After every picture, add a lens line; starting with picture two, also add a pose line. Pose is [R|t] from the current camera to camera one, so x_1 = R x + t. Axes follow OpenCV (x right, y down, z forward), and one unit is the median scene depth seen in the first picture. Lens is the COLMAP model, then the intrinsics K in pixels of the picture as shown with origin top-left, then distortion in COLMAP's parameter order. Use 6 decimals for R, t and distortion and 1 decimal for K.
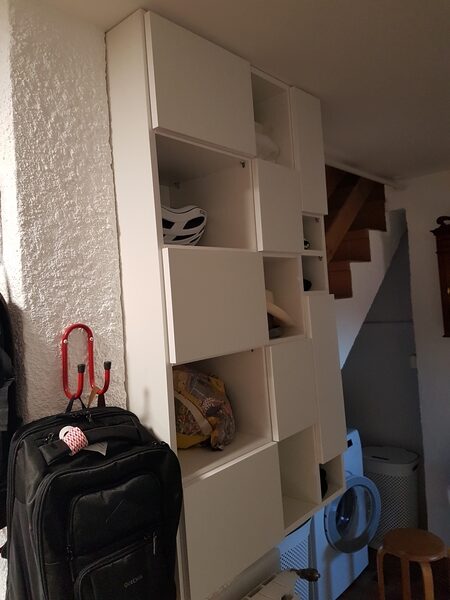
lens RADIAL K [[467.2, 0, 223.0], [0, 467.2, 287.9], [0, 0, 1]] dist [0.086541, -0.133442]
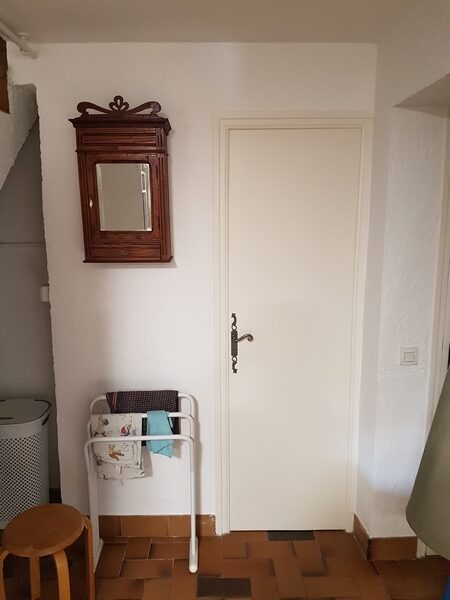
lens RADIAL K [[467.2, 0, 223.0], [0, 467.2, 287.9], [0, 0, 1]] dist [0.086541, -0.133442]
pose [[0.737358, -0.047631, 0.673821, 0.184476], [-0.059073, 0.989143, 0.134563, 0.047121], [-0.672914, -0.139026, 0.726539, 0.465660]]
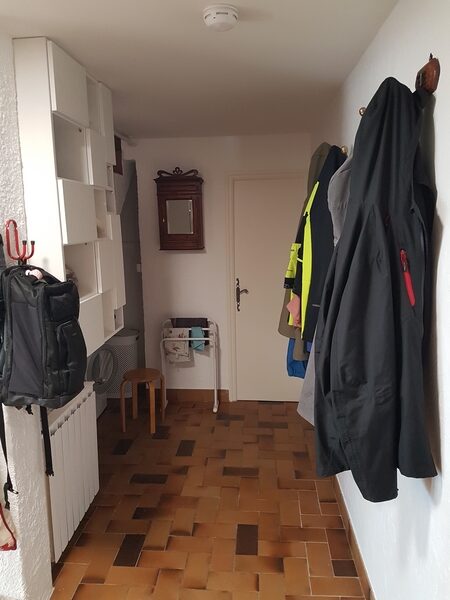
lens RADIAL K [[452.0, 0, 226.1], [0, 452.0, 300.7], [0, 0, 1]] dist [0.043987, -0.085679]
pose [[0.794061, -0.054604, 0.605381, -0.485564], [-0.048166, 0.987173, 0.152218, 0.054006], [-0.605927, -0.150029, 0.781245, -0.578992]]
